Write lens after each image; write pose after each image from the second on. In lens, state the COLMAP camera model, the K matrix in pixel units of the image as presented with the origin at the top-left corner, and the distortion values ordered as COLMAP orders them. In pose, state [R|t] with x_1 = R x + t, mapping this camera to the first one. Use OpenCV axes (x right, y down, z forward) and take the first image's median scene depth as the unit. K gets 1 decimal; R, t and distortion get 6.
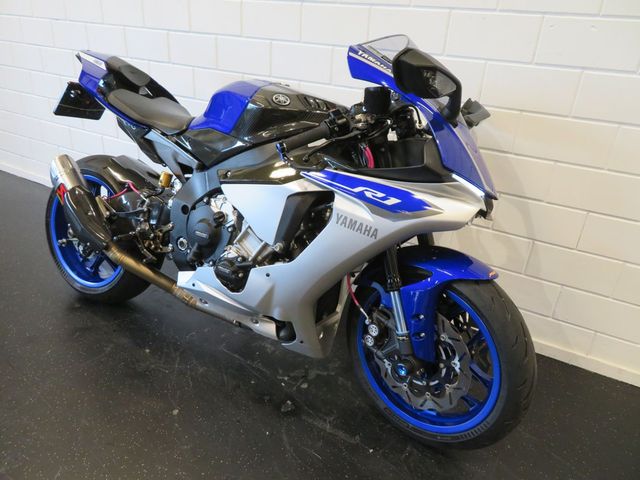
lens RADIAL K [[457.5, 0, 320.0], [0, 457.5, 240.0], [0, 0, 1]] dist [-0.003373, 0.000264]
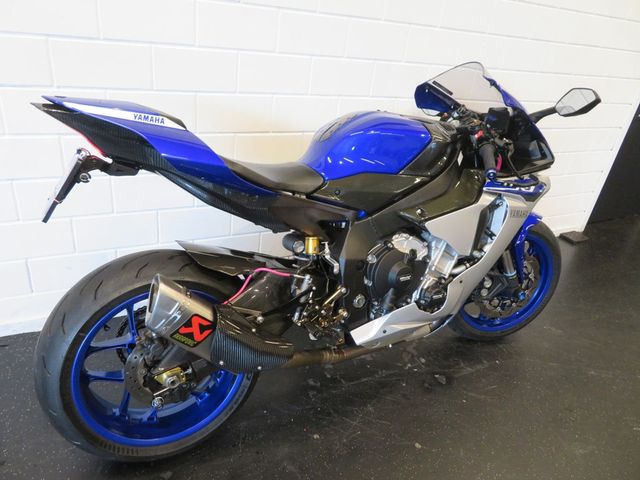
lens RADIAL K [[457.5, 0, 320.0], [0, 457.5, 240.0], [0, 0, 1]] dist [-0.003373, 0.000264]
pose [[0.549698, -0.380608, 0.743619, -0.986451], [0.278277, 0.922762, 0.266592, -0.374071], [-0.787651, 0.060388, 0.613155, 0.490304]]
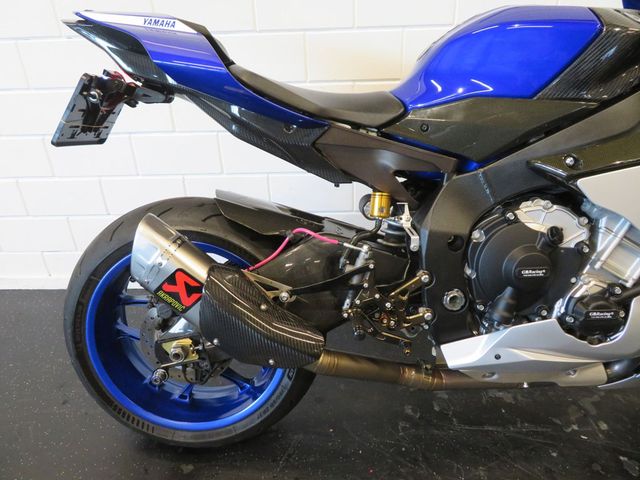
lens RADIAL K [[457.5, 0, 320.0], [0, 457.5, 240.0], [0, 0, 1]] dist [-0.003373, 0.000264]
pose [[0.878596, -0.290042, 0.379401, -0.659149], [0.276487, 0.956691, 0.091091, -0.168889], [-0.389389, 0.024867, 0.920738, 0.518123]]
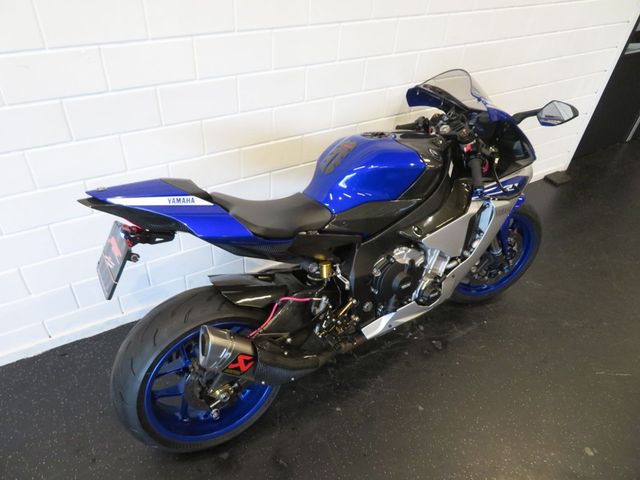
lens RADIAL K [[457.5, 0, 320.0], [0, 457.5, 240.0], [0, 0, 1]] dist [-0.003373, 0.000264]
pose [[0.498543, -0.567529, 0.655260, -0.982068], [0.340439, 0.823347, 0.454094, -0.655431], [-0.797218, -0.003309, 0.603683, 0.436542]]
